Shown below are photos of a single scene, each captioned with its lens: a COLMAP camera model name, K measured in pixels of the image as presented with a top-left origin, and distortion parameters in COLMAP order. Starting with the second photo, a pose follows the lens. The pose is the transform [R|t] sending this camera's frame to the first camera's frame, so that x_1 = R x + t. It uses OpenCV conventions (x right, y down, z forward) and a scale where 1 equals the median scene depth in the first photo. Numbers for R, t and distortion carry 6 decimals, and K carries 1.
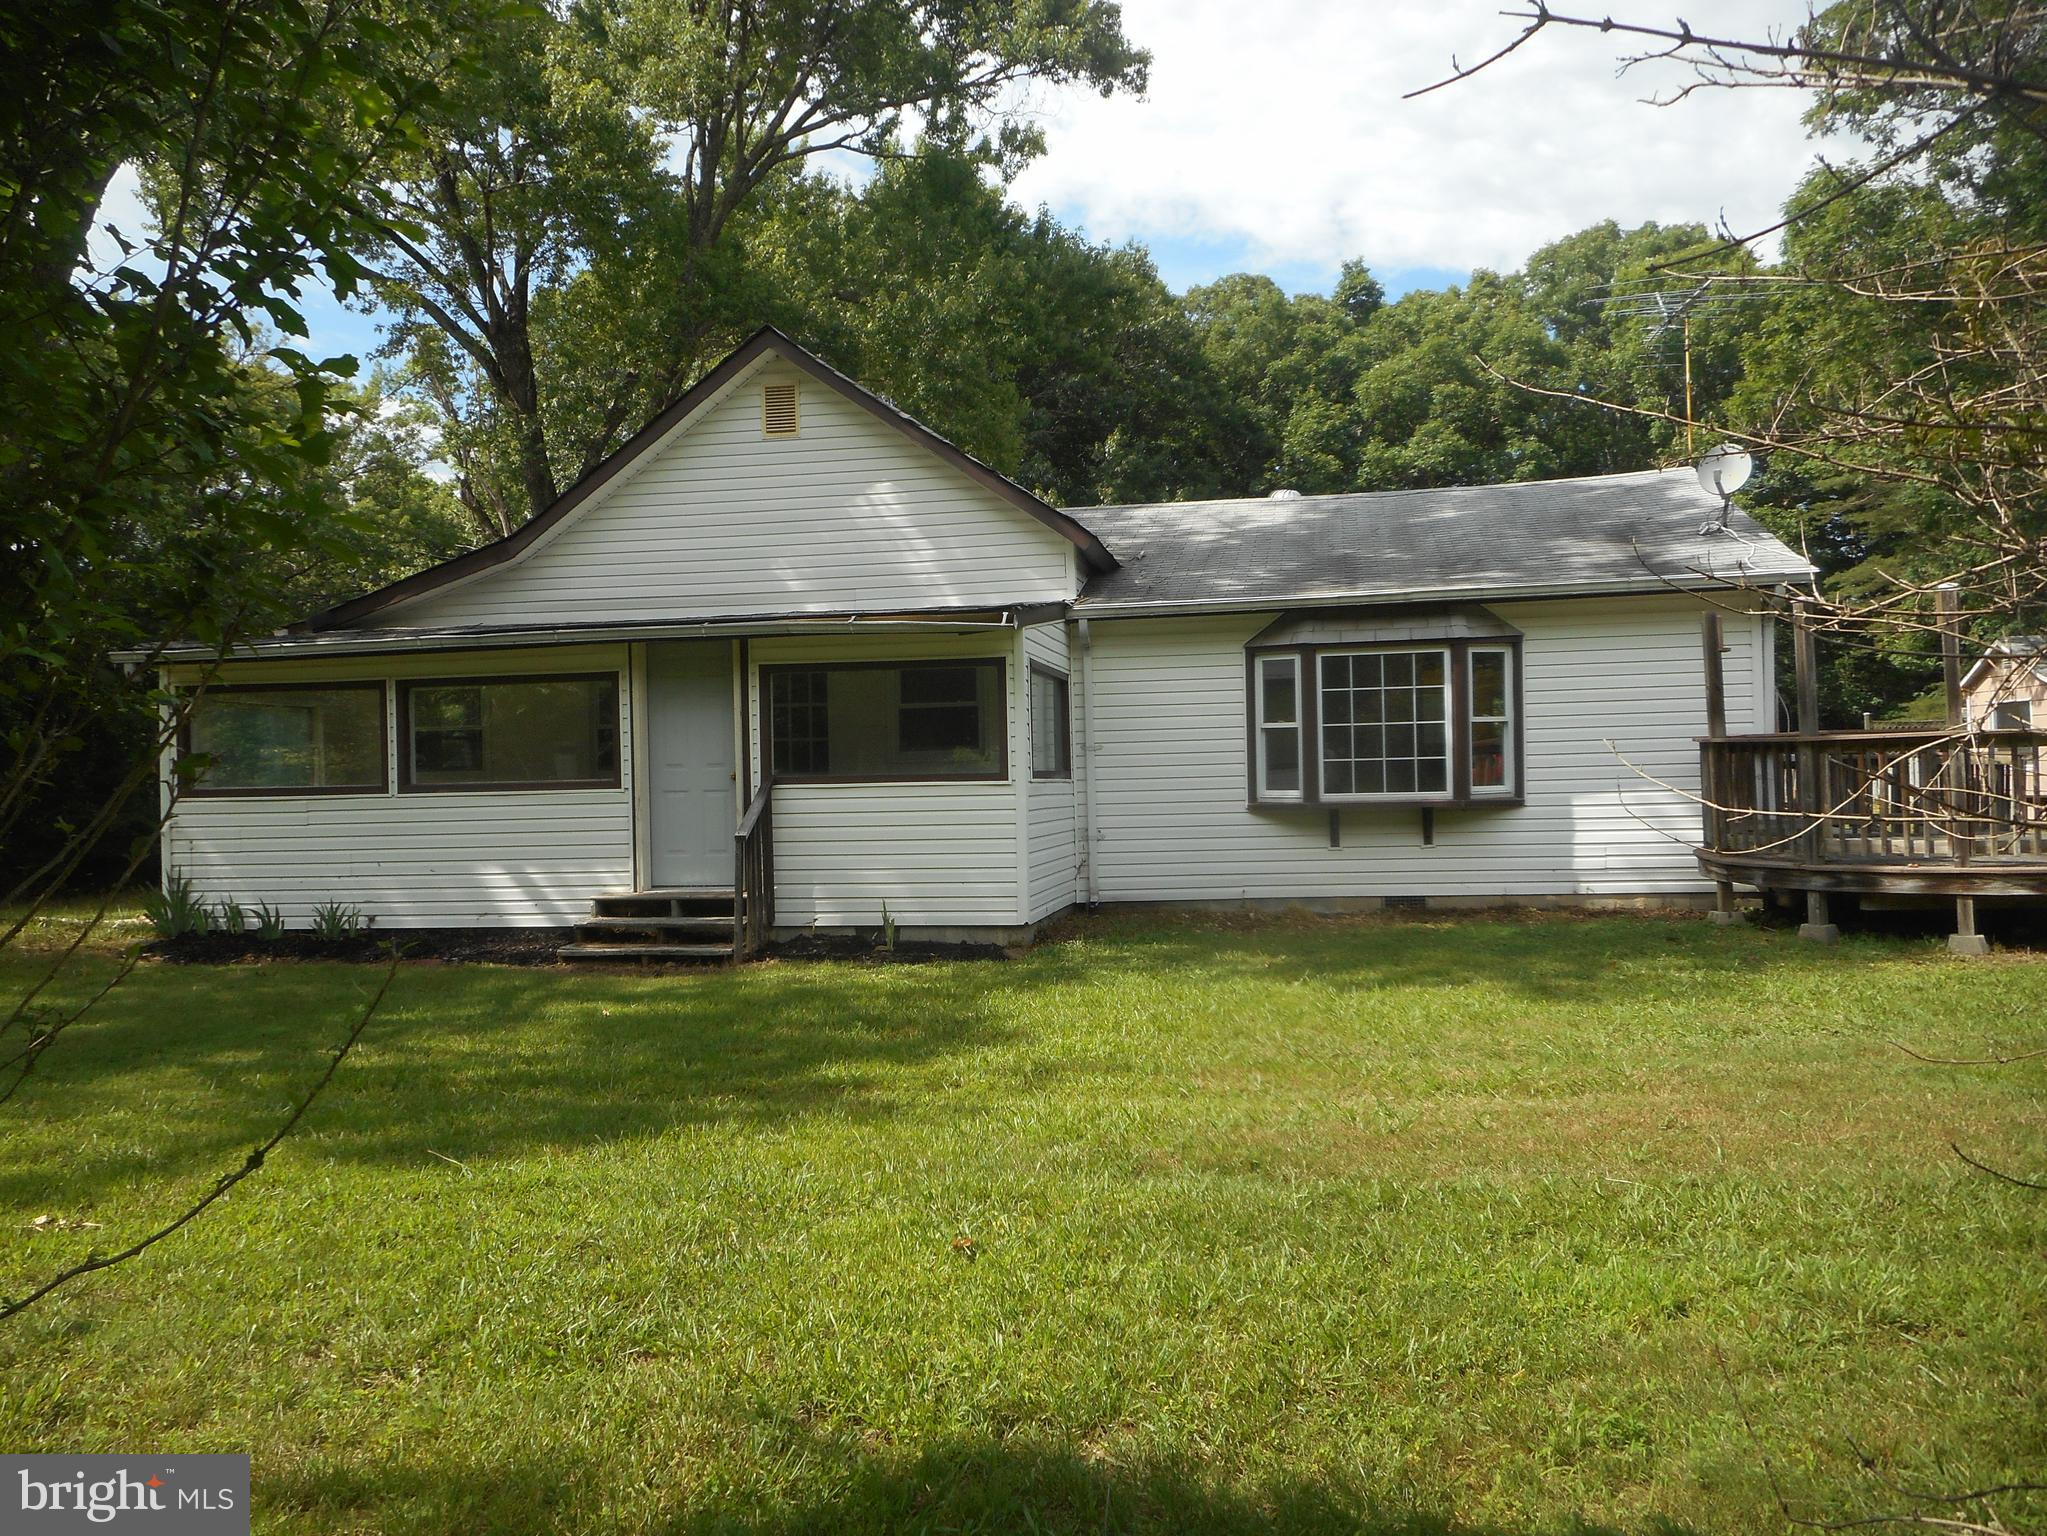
lens RADIAL K [[1593.6, 0, 1023.5], [0, 1593.6, 768.0], [0, 0, 1]] dist [0.000849, 0.005362]
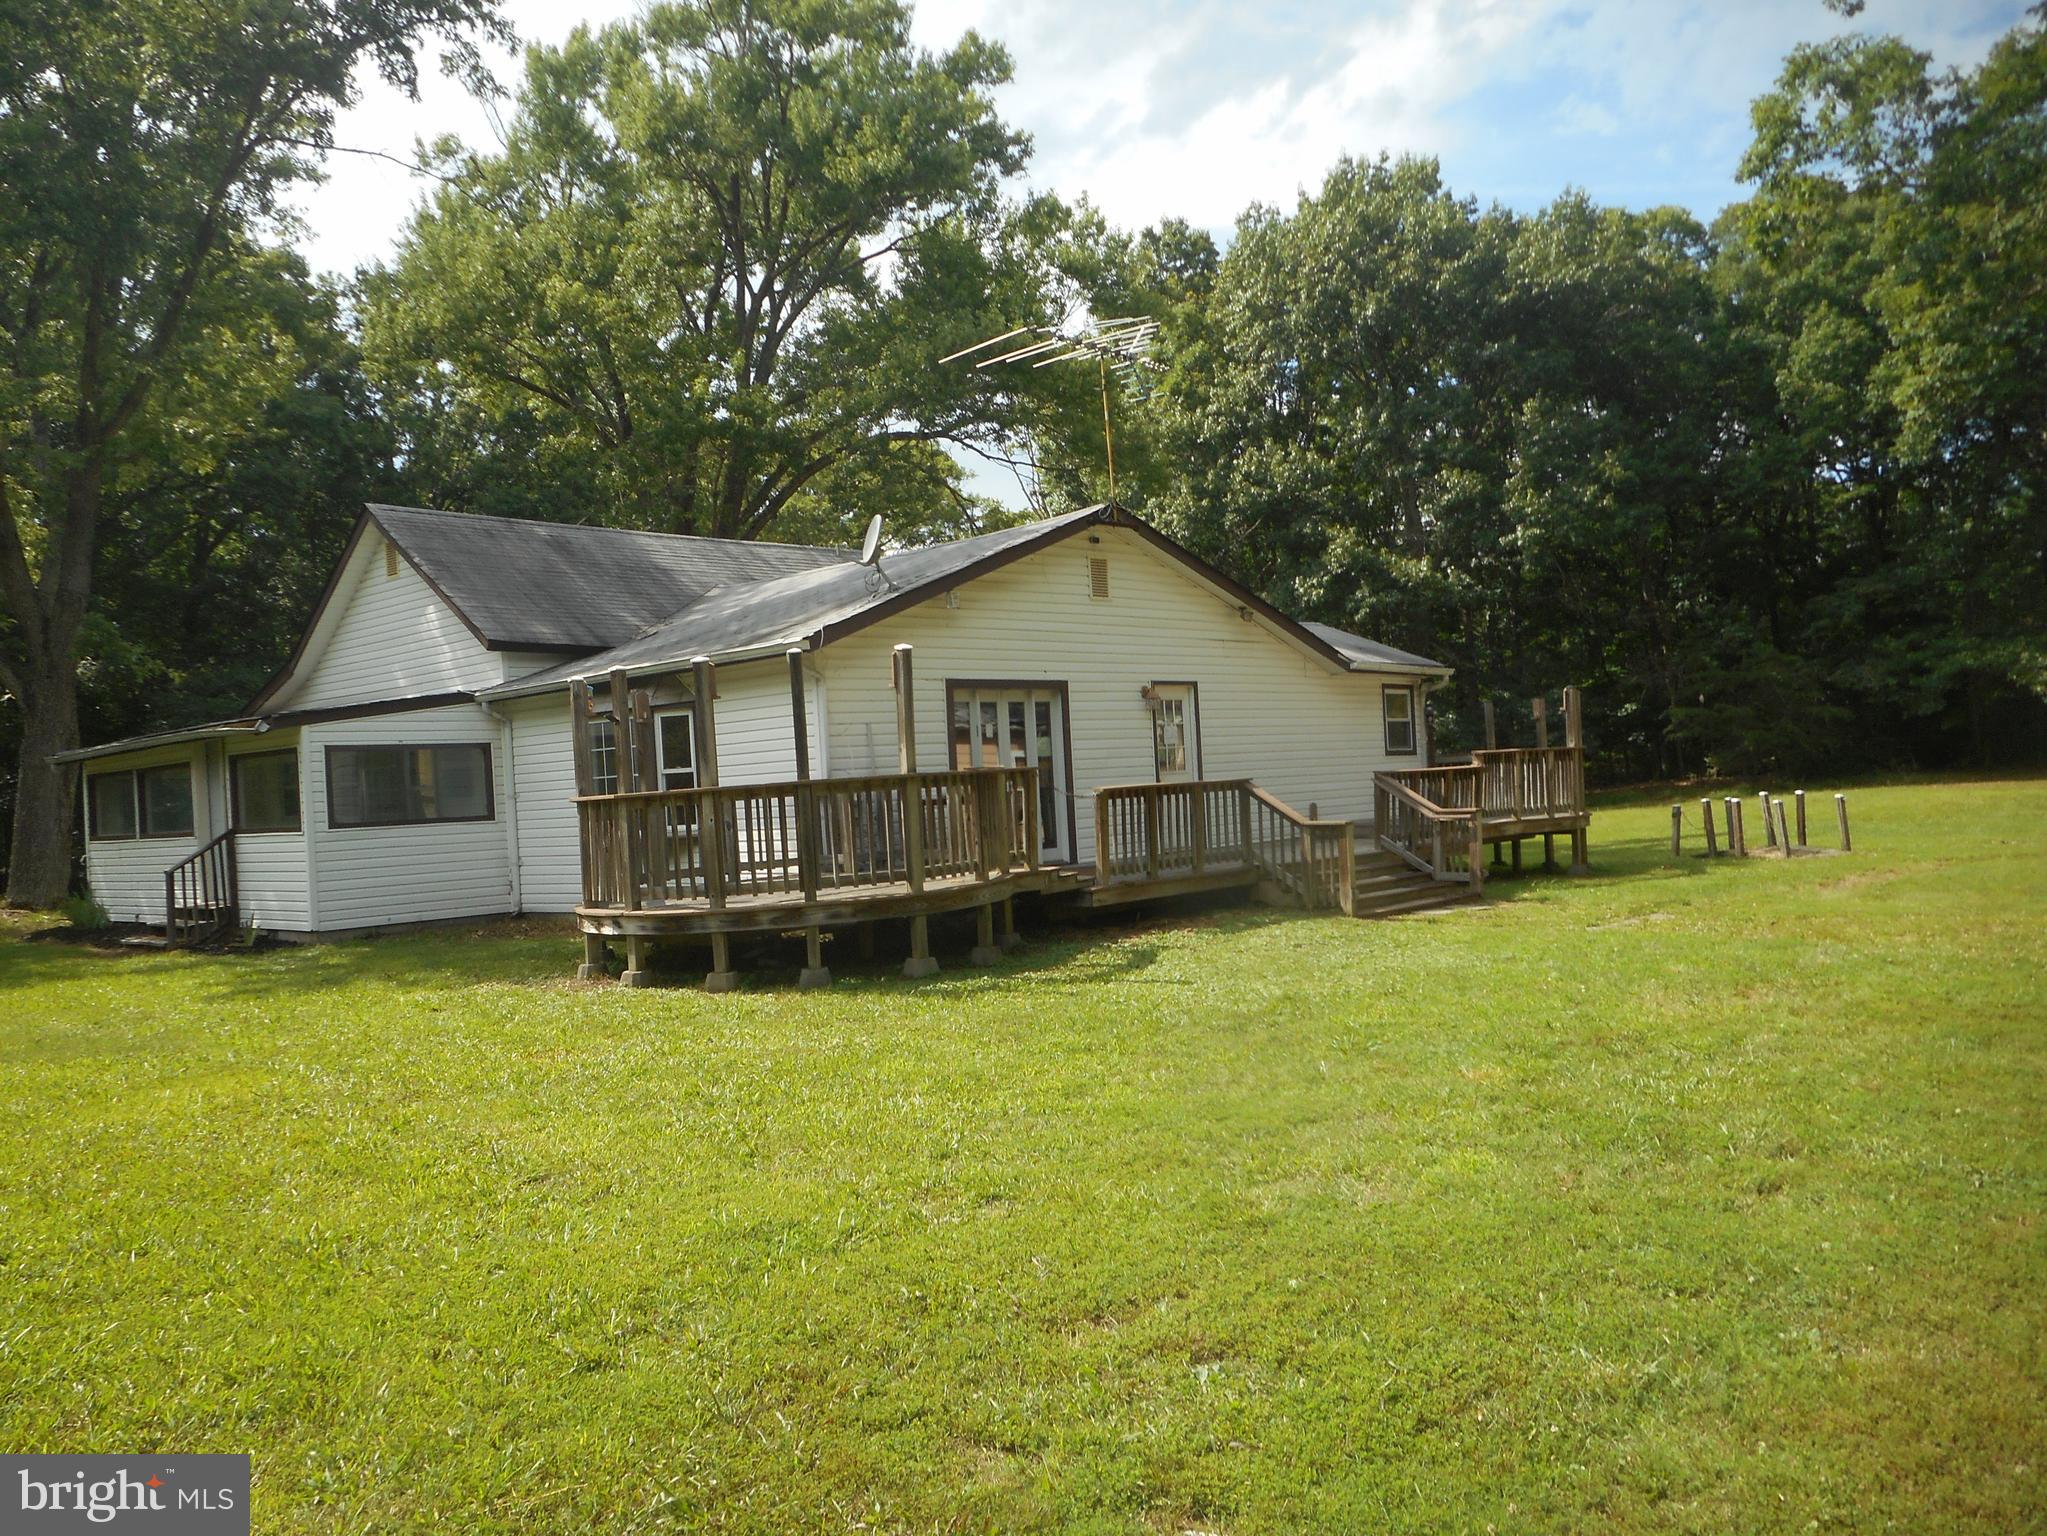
lens RADIAL K [[1593.6, 0, 1023.5], [0, 1593.6, 768.0], [0, 0, 1]] dist [0.000849, 0.005362]
pose [[0.839661, -0.029194, -0.542325, 1.146421], [0.037411, 0.999291, 0.004129, -0.027428], [0.541820, -0.023756, 0.840159, 0.127018]]
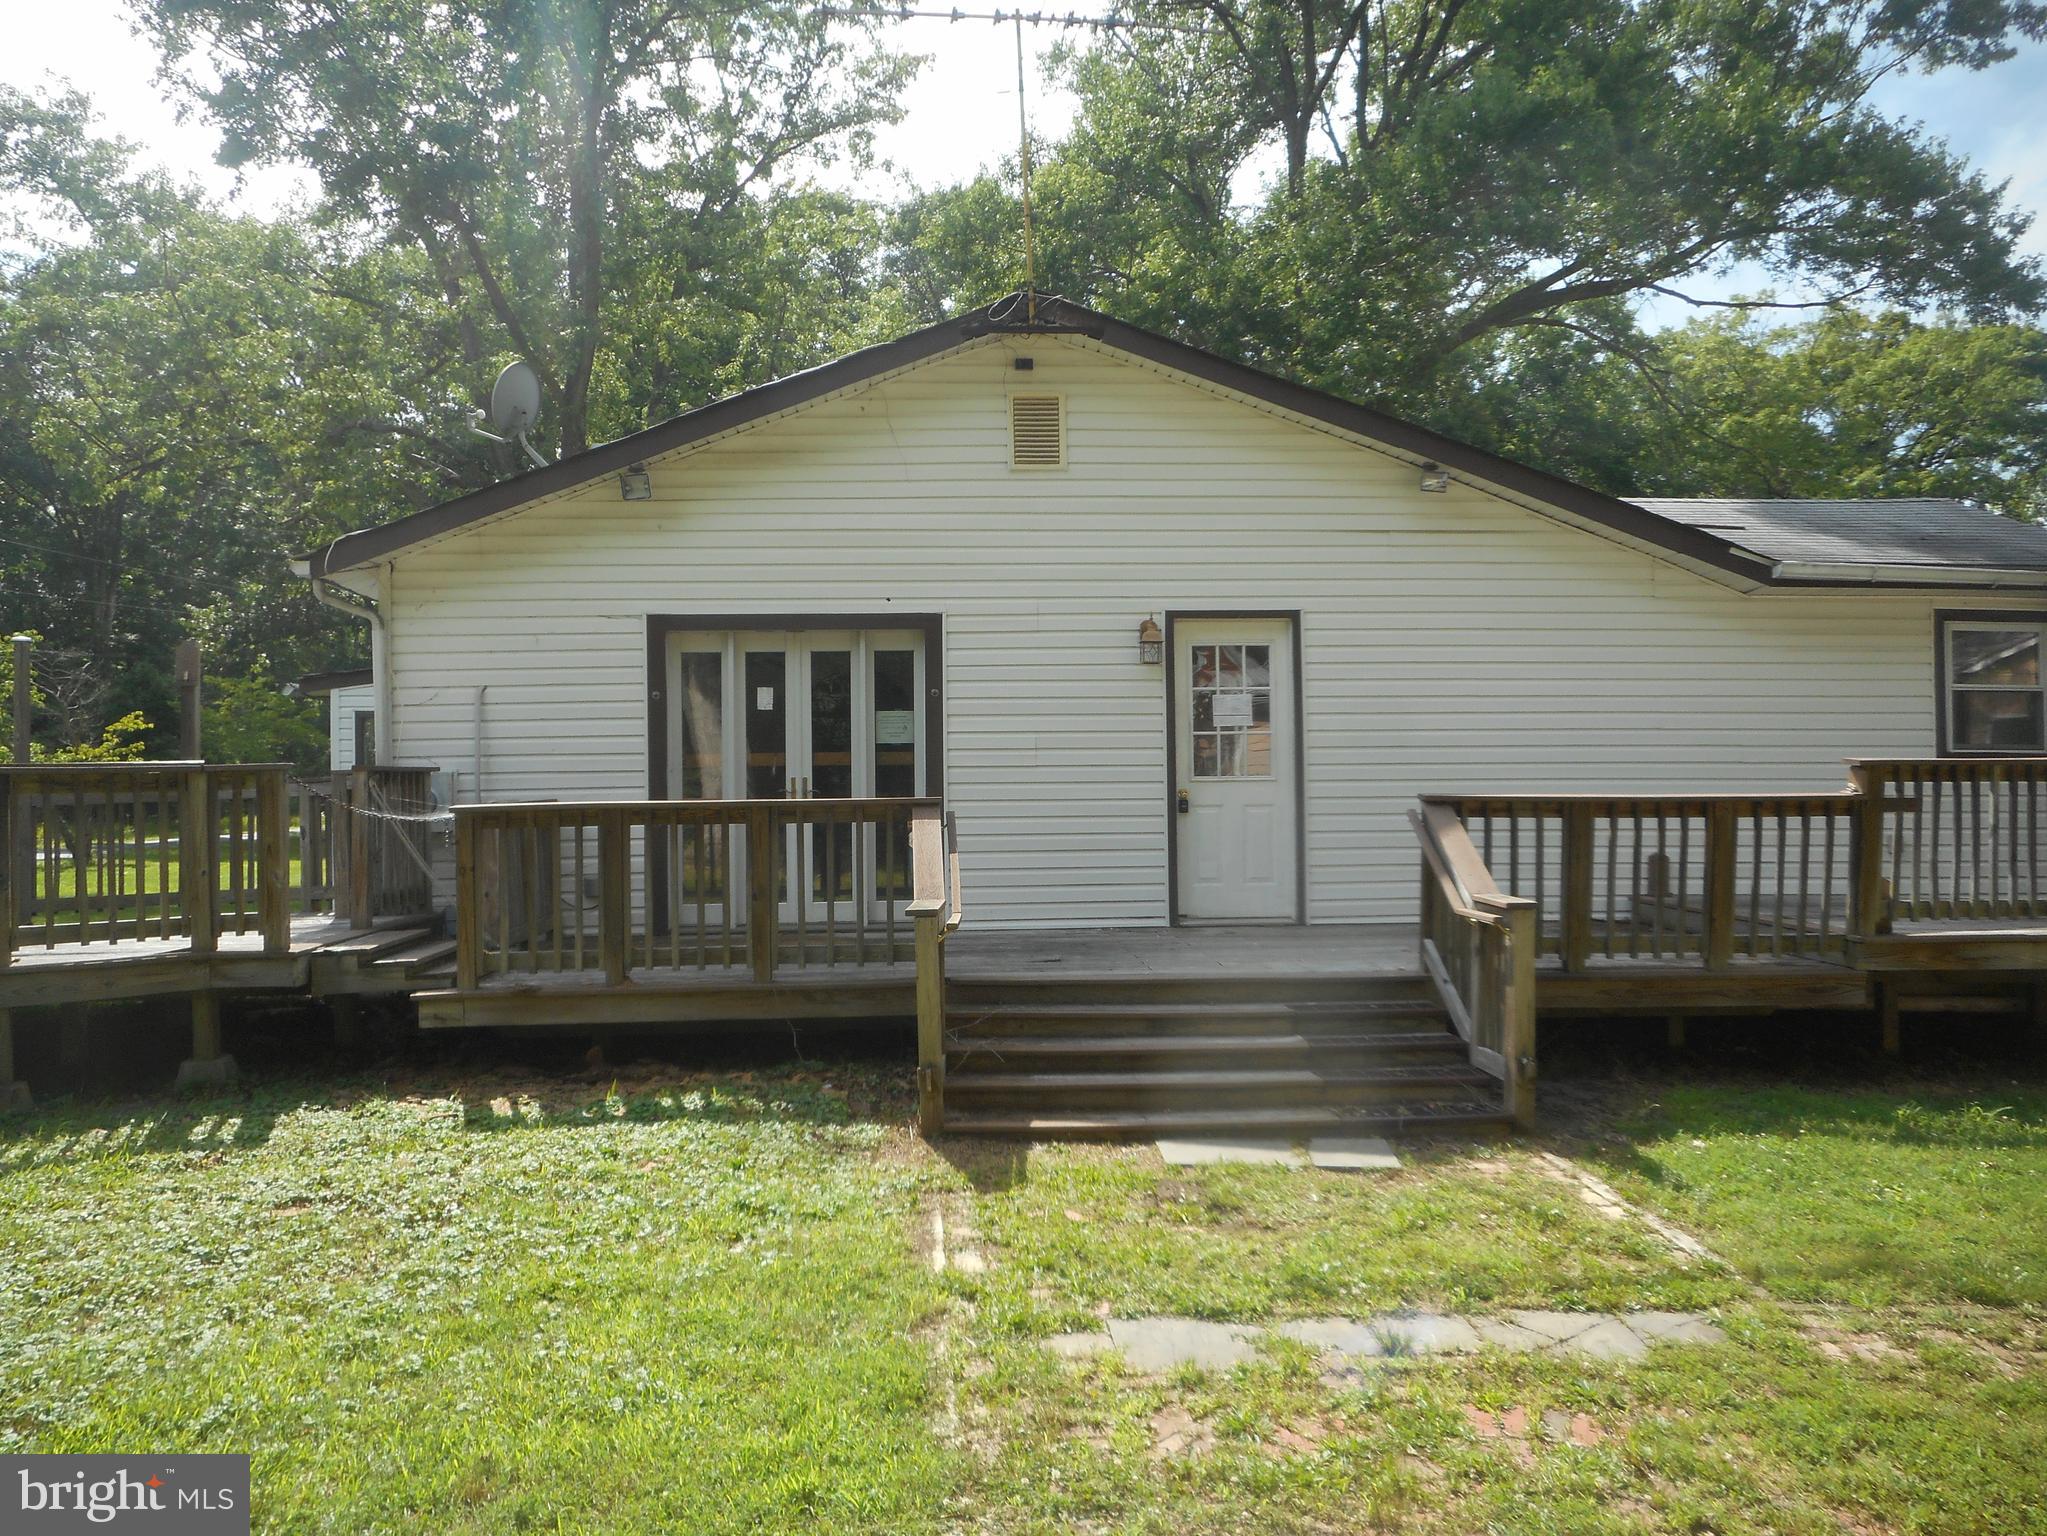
lens RADIAL K [[1583.2, 0, 1028.0], [0, 1583.2, 847.0], [0, 0, 1]] dist [-0.025430, 0.037994]
pose [[0.221935, 0.054123, -0.973558, 1.215337], [0.006074, 0.998362, 0.056886, -0.024264], [0.975043, -0.018538, 0.221243, 1.077603]]
